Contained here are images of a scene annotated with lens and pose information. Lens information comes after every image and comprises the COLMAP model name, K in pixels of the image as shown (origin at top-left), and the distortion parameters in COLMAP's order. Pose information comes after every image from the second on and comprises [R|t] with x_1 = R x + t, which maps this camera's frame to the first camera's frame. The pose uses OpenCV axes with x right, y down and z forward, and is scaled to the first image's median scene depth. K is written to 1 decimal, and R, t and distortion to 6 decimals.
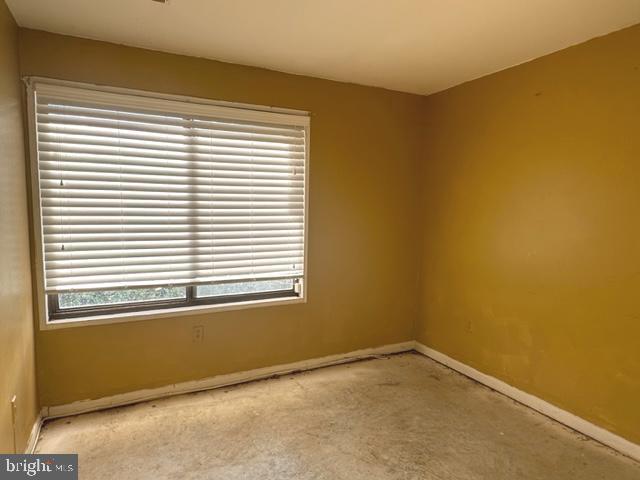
lens RADIAL K [[405.4, 0, 317.3], [0, 405.4, 244.2], [0, 0, 1]] dist [0.001168, 0.000531]
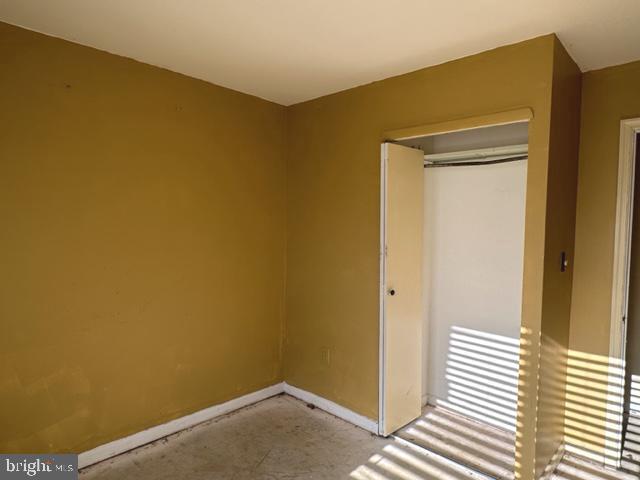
lens RADIAL K [[405.4, 0, 317.3], [0, 405.4, 244.2], [0, 0, 1]] dist [0.001168, 0.000531]
pose [[-0.322124, -0.061290, 0.944711, -0.448983], [0.091311, 0.991238, 0.095443, -0.099450], [-0.942284, 0.117007, -0.313705, 0.895709]]
